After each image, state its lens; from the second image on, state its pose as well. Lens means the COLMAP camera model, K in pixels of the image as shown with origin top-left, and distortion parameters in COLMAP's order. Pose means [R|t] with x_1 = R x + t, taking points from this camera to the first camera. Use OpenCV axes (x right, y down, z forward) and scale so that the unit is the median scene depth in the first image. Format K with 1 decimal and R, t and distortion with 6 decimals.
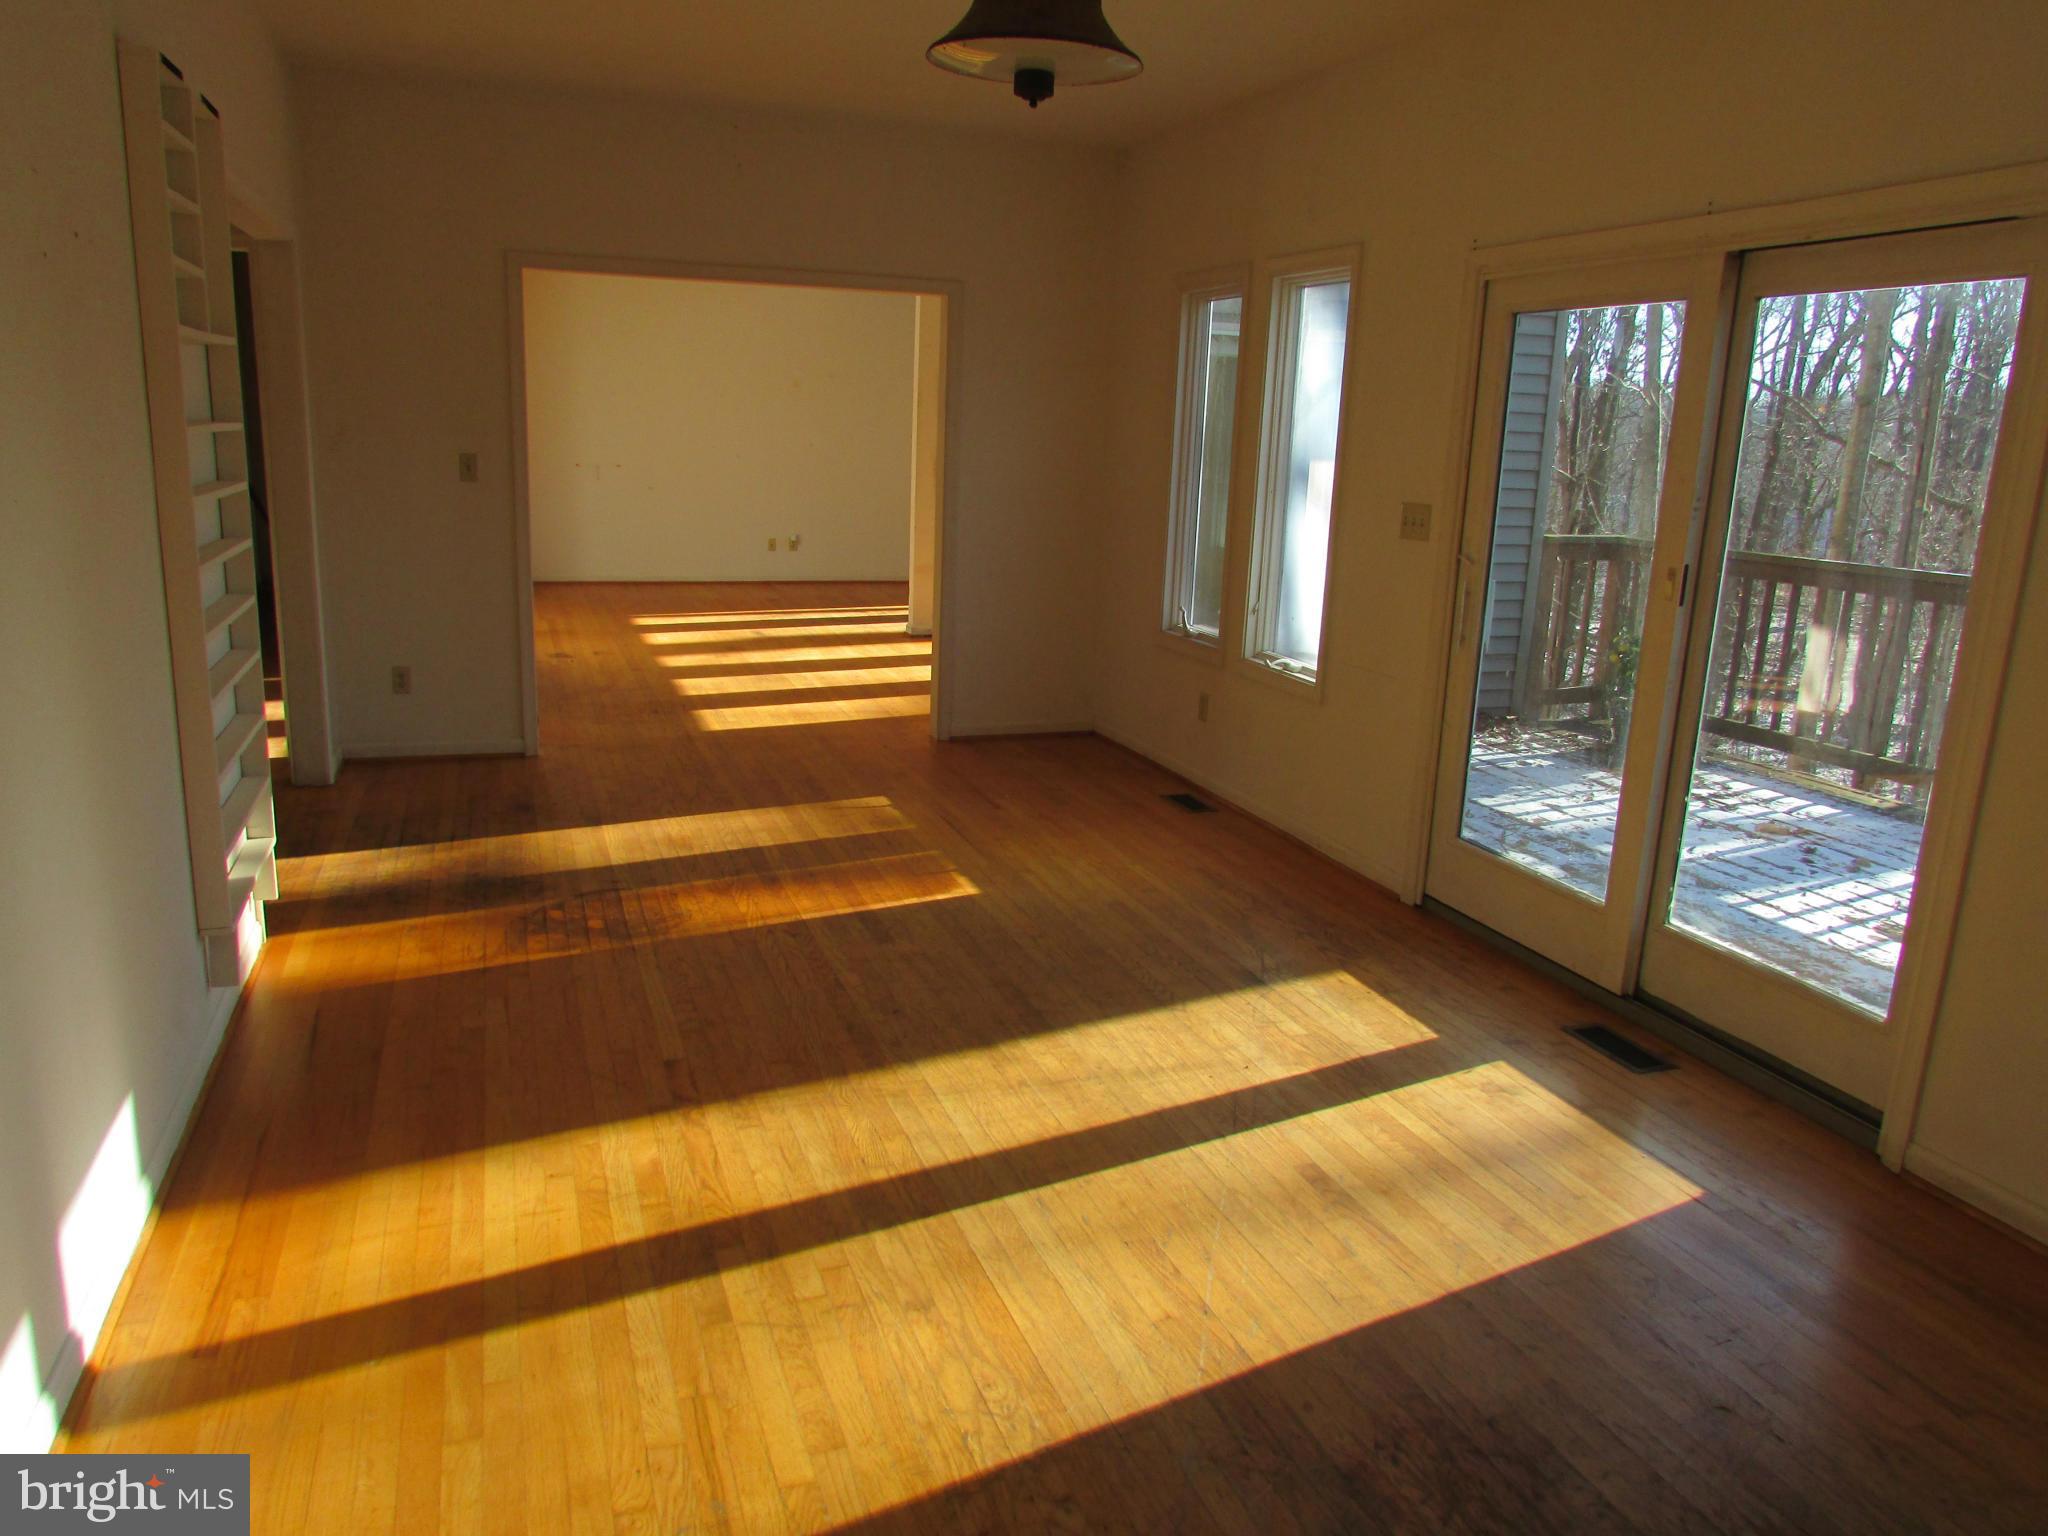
lens RADIAL K [[1471.6, 0, 1024.0], [0, 1471.6, 768.0], [0, 0, 1]] dist [0.001309, 0.001096]
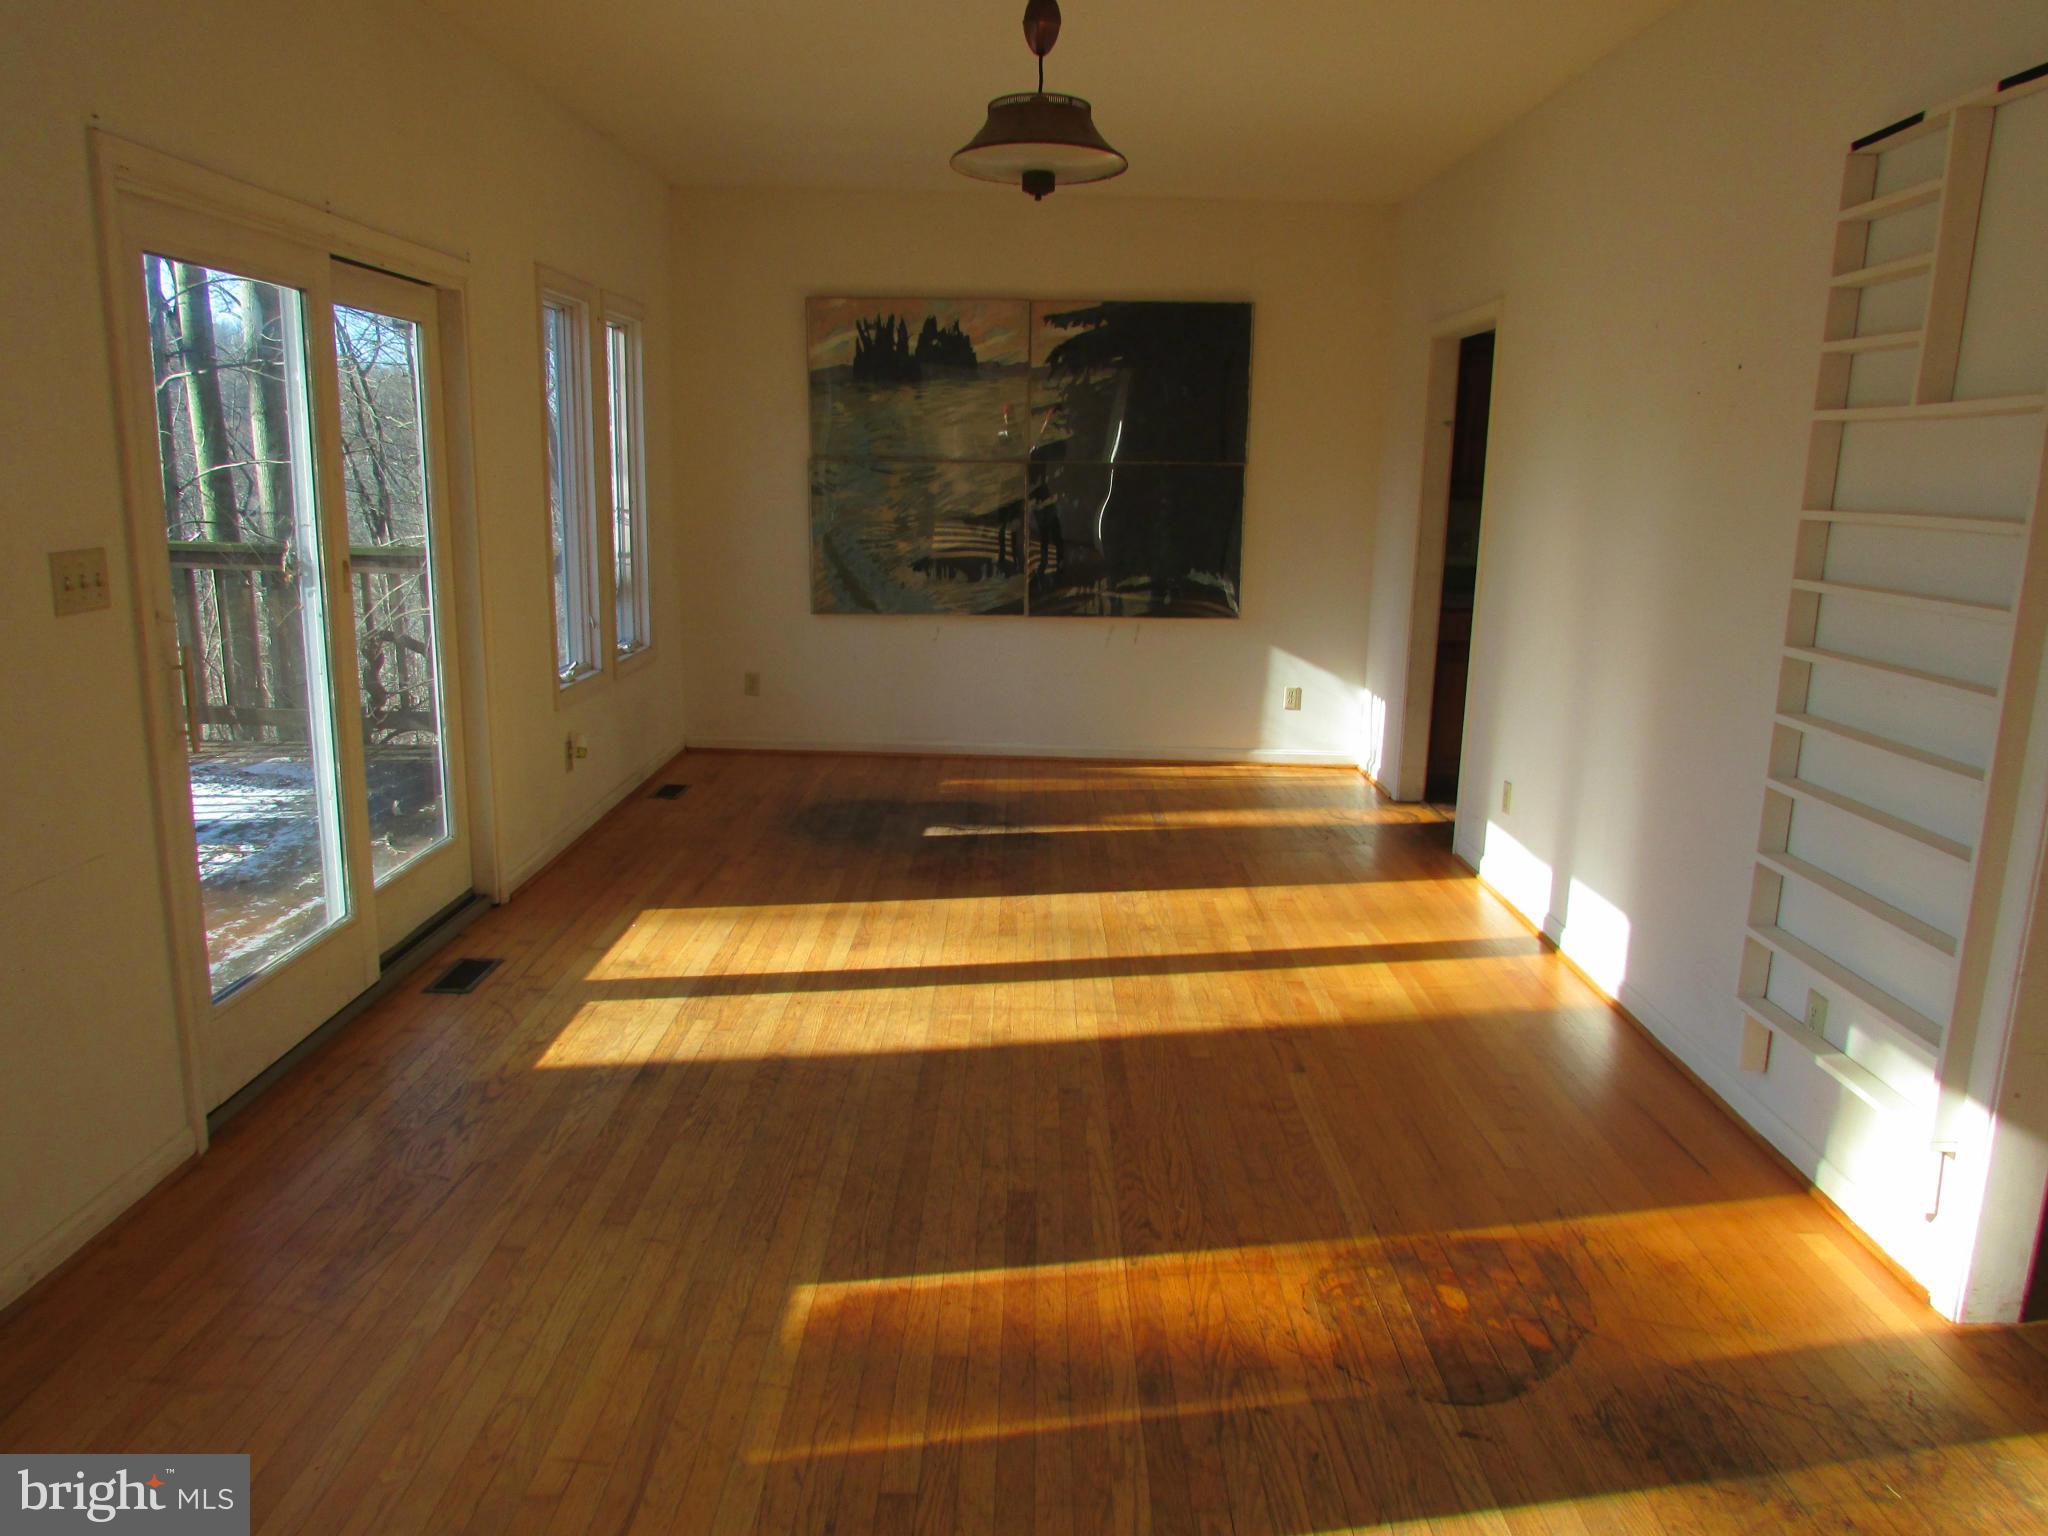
lens RADIAL K [[1437.8, 0, 1021.7], [0, 1437.8, 774.5], [0, 0, 1]] dist [-0.031594, 0.002426]
pose [[-0.937941, -0.127910, 0.322345, -0.347519], [0.023118, 0.904367, 0.426130, -0.427406], [-0.346024, 0.407136, -0.845285, 1.801292]]
